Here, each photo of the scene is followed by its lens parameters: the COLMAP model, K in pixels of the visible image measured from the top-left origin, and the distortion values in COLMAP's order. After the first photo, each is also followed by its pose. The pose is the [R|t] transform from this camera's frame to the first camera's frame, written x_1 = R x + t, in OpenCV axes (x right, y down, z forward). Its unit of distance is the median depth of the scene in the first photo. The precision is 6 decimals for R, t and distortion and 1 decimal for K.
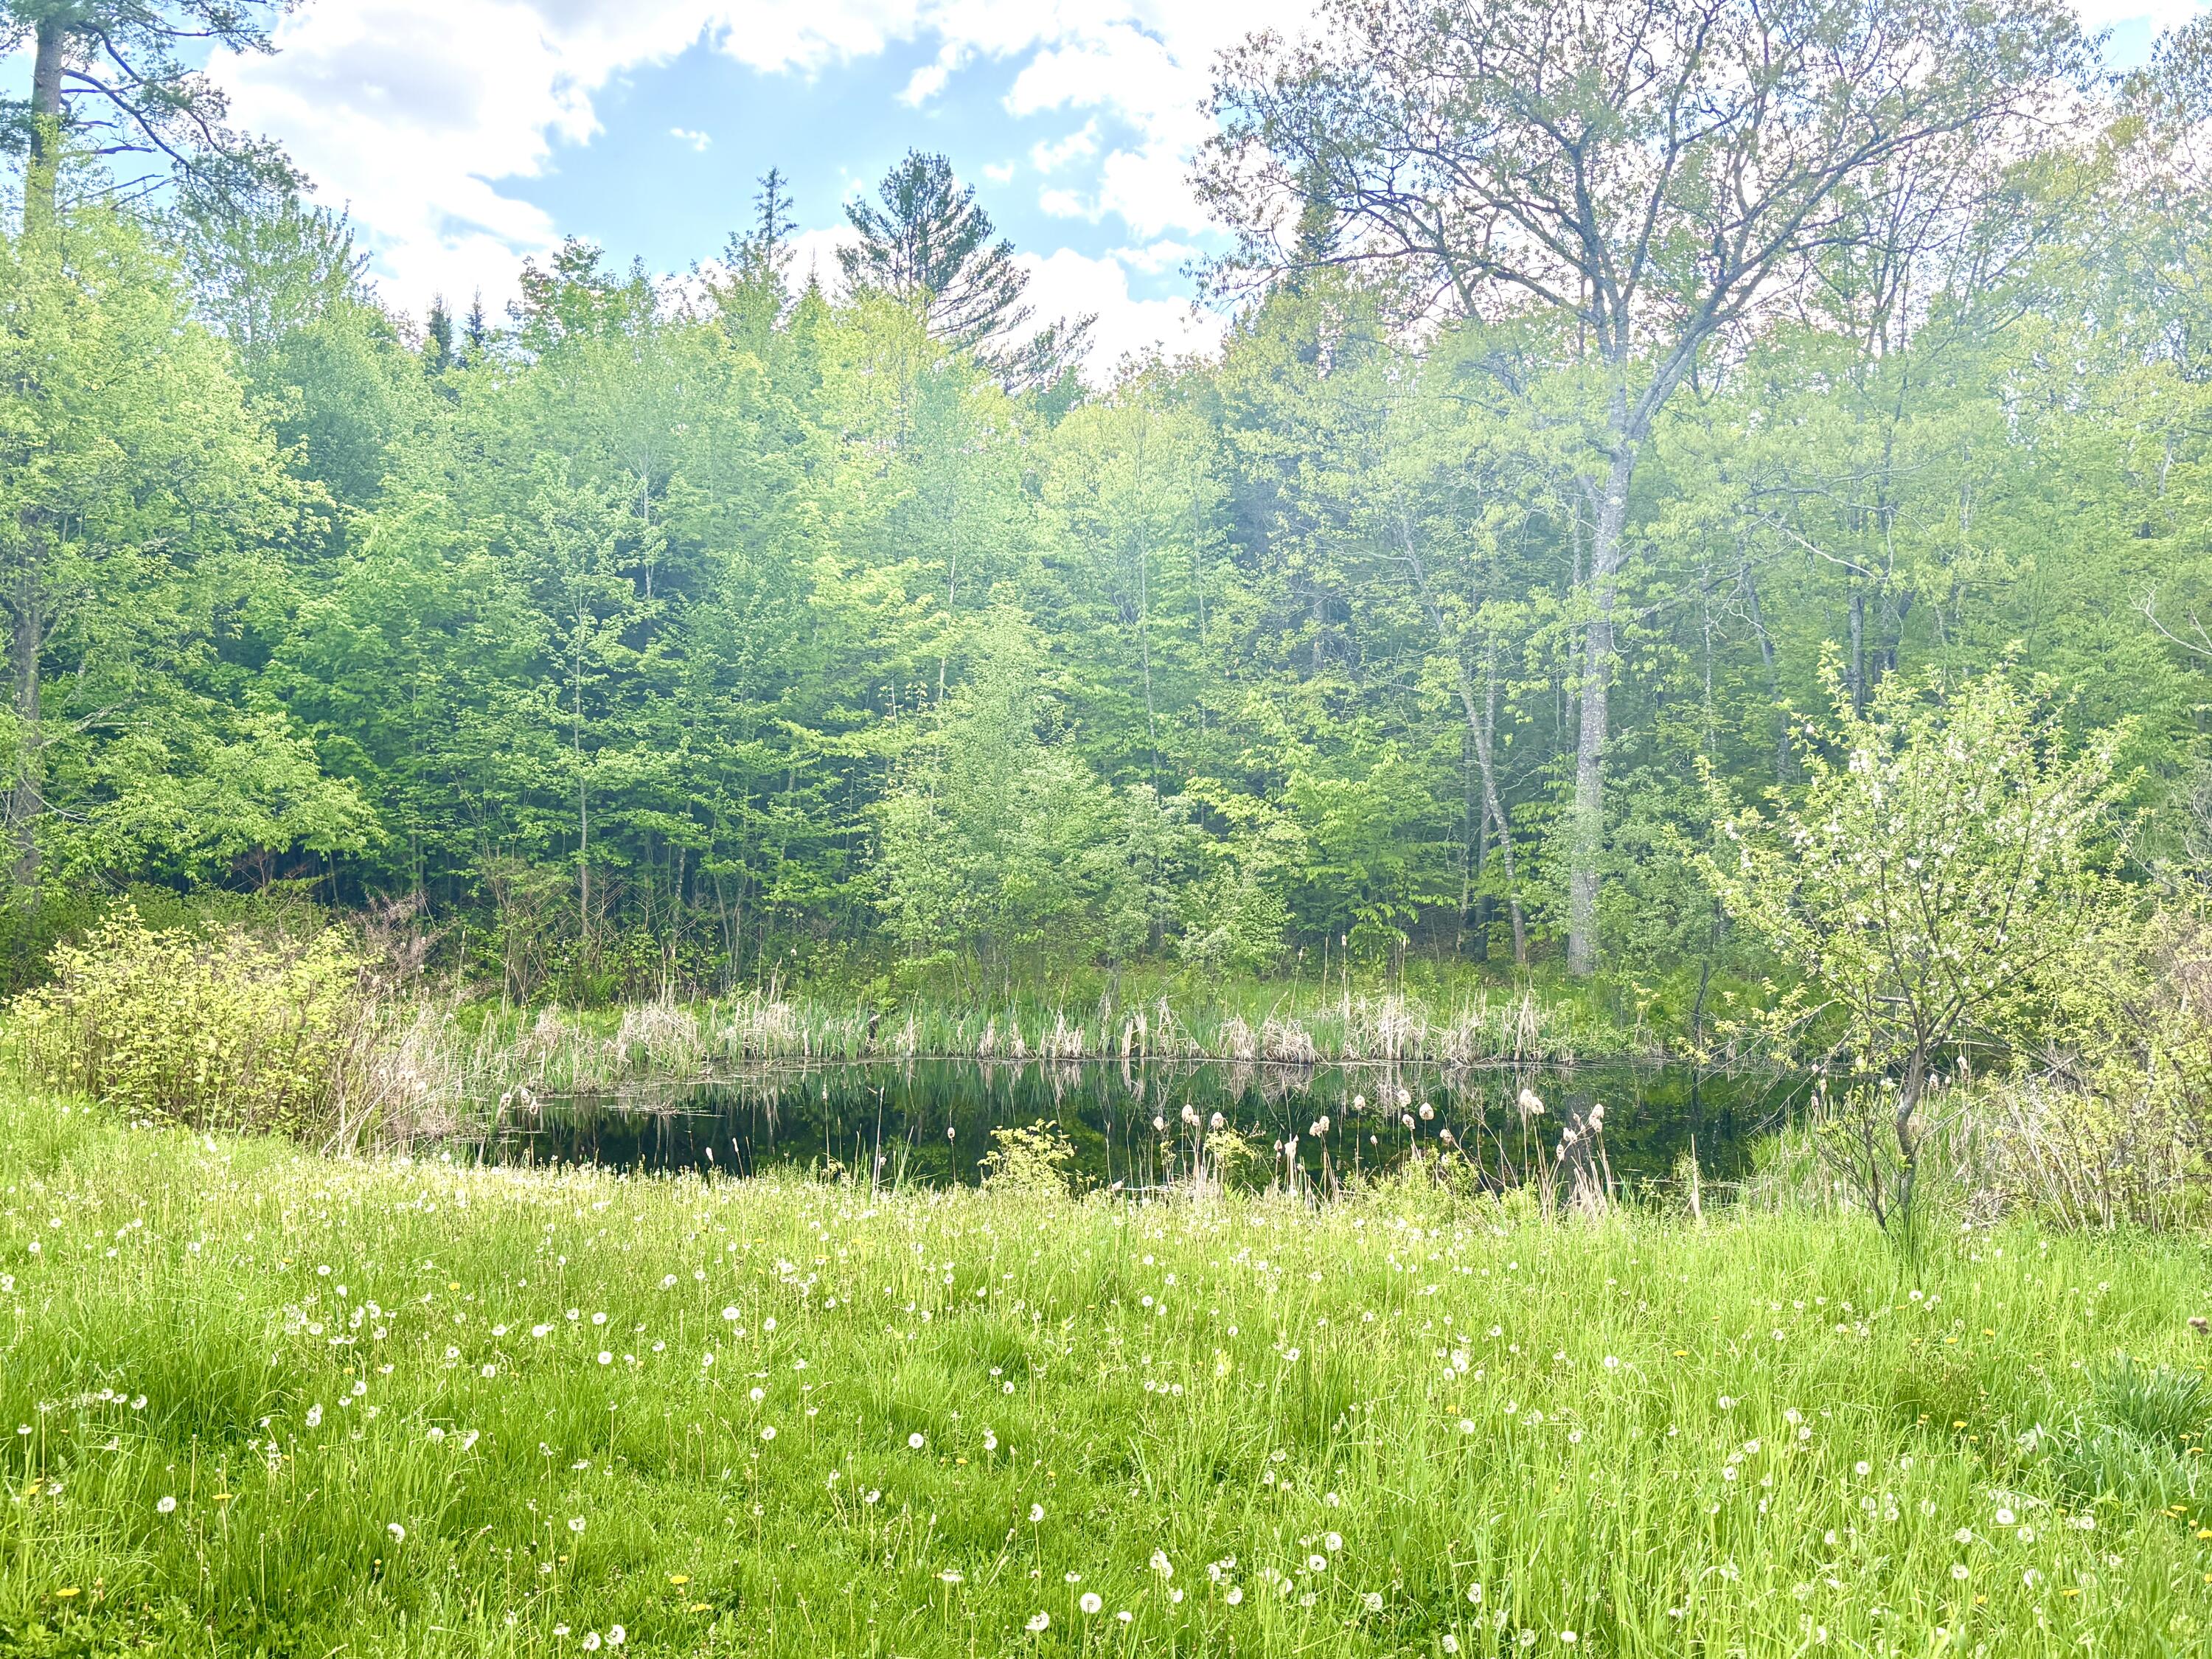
lens RADIAL K [[2148.4, 0, 1106.0], [0, 2148.4, 829.5], [0, 0, 1]] dist [0.000960, 0.010694]
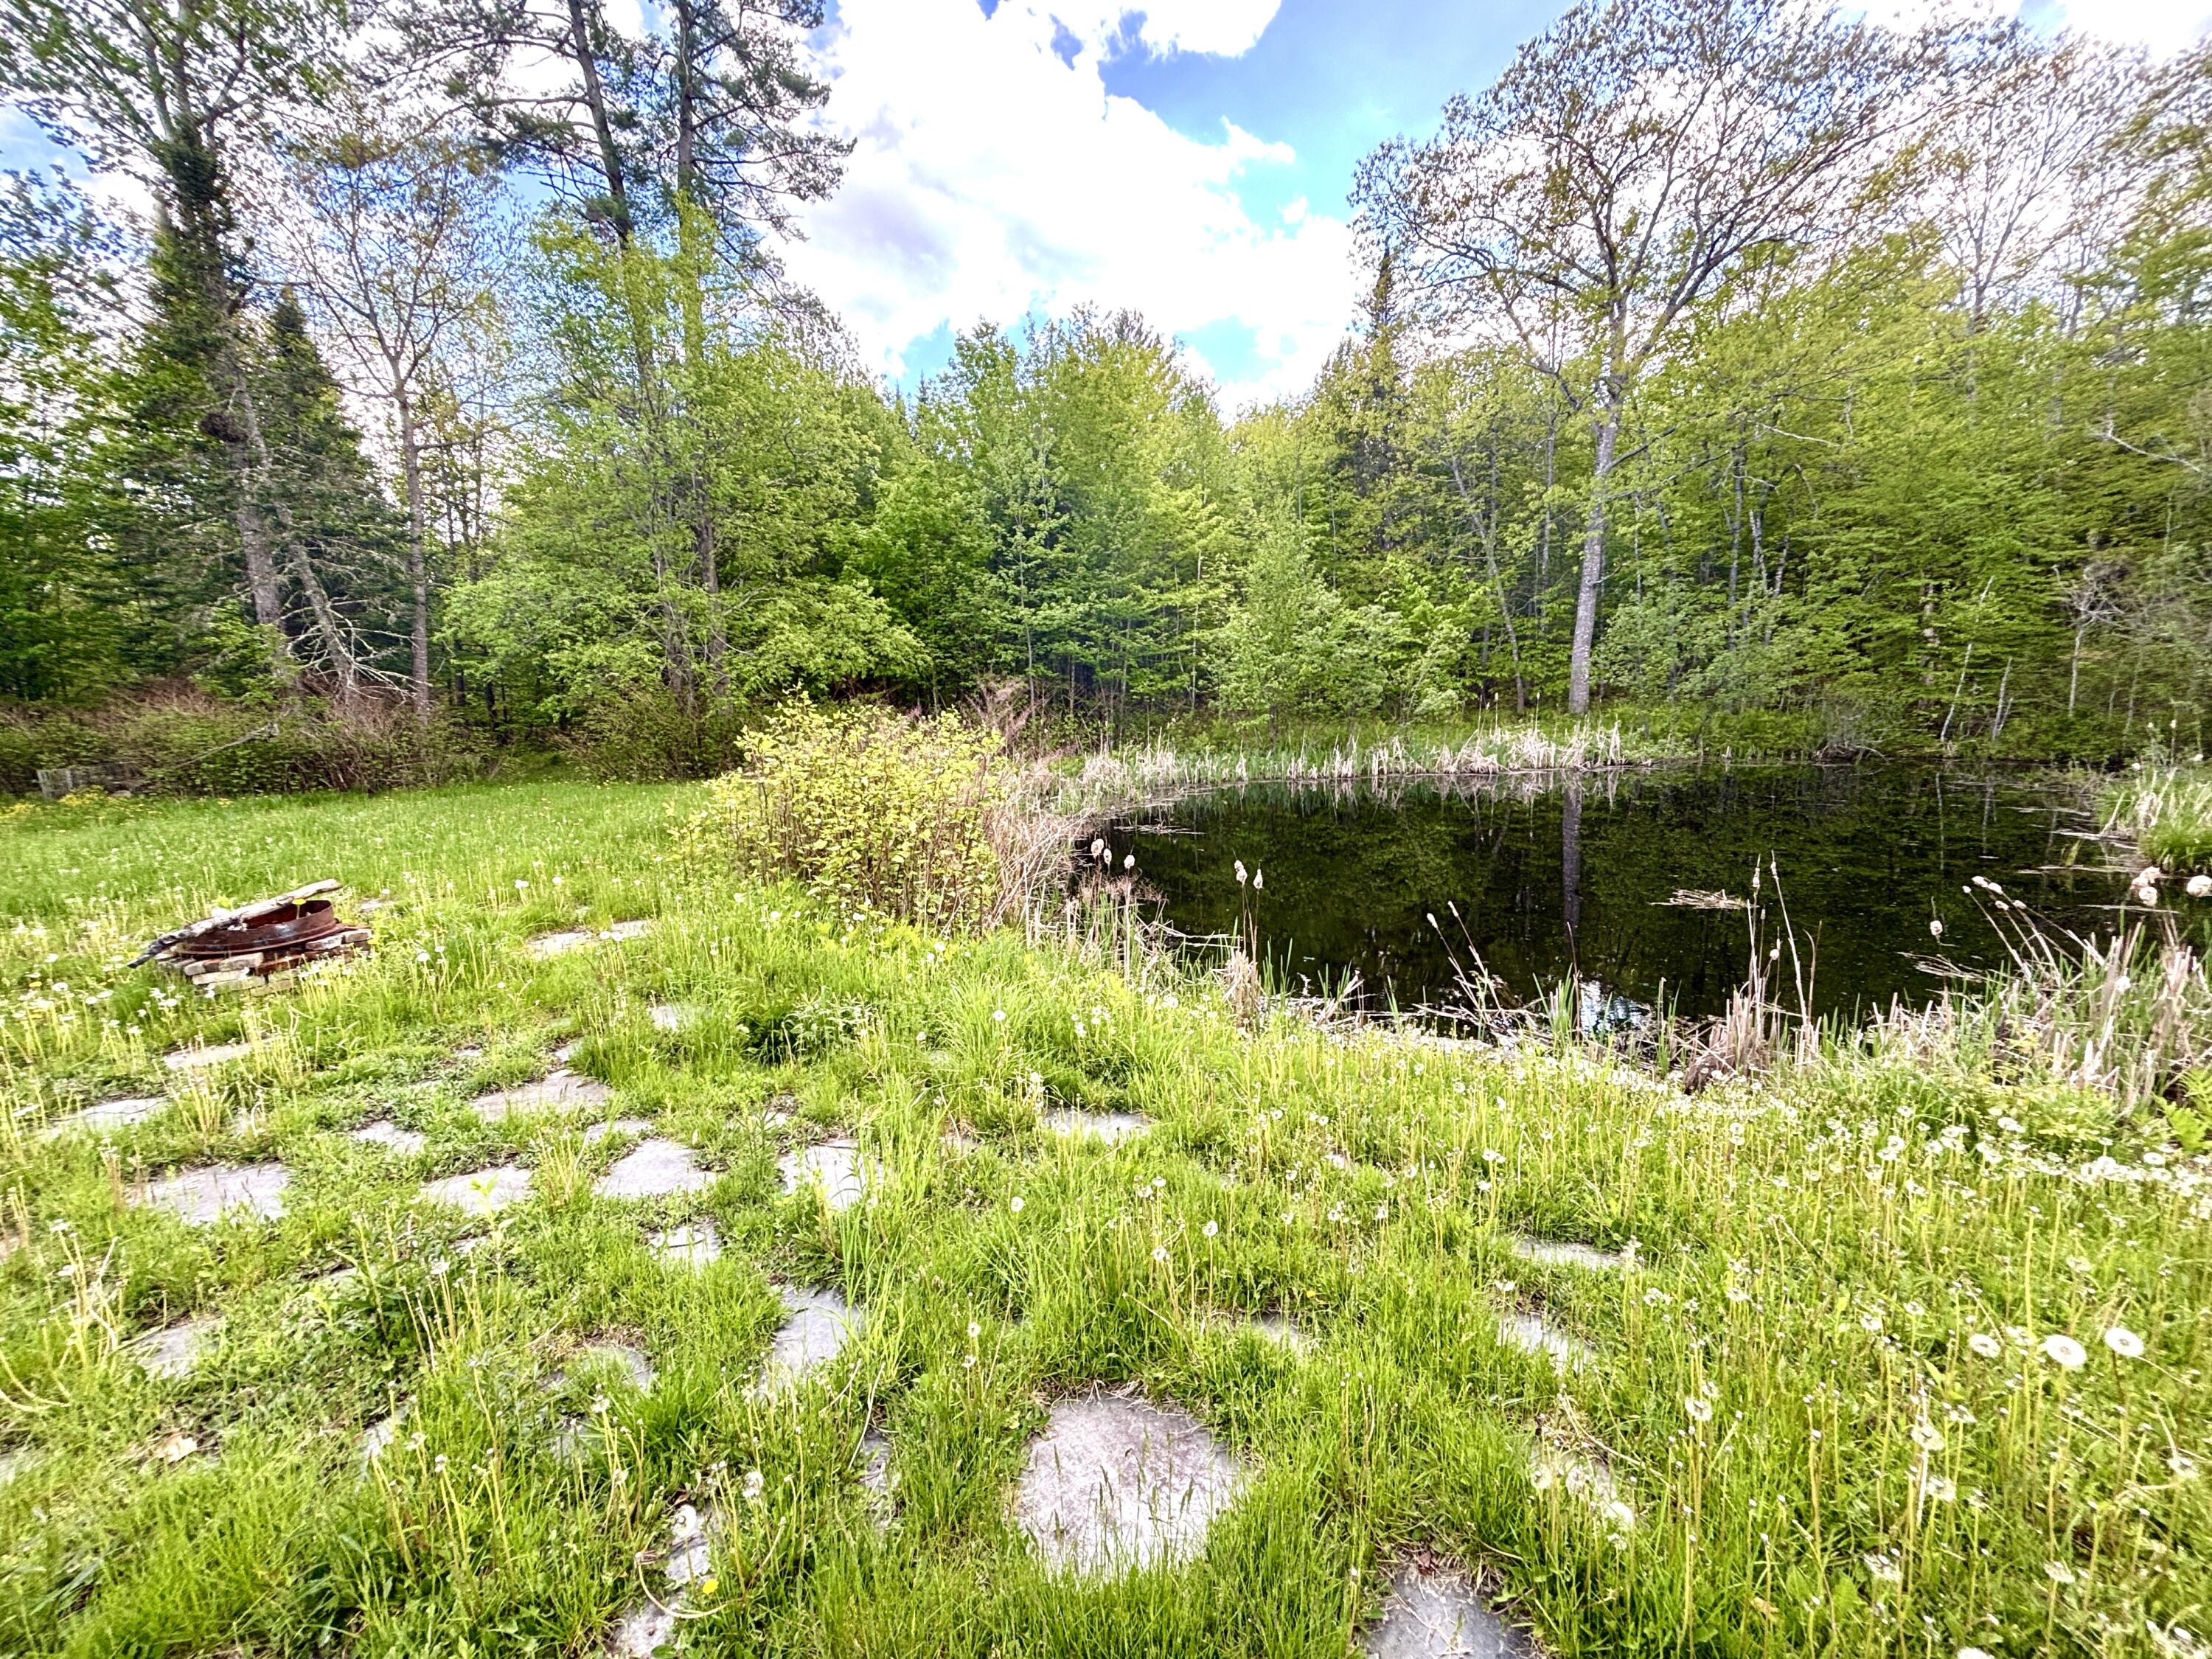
lens RADIAL K [[1027.9, 0, 1106.0], [0, 1027.9, 829.5], [0, 0, 1]] dist [0.001270, -0.000101]
pose [[0.991906, -0.036251, -0.121687, -0.099662], [0.055272, 0.986086, 0.156781, 0.012767], [0.114310, -0.162238, 0.980108, 0.204846]]
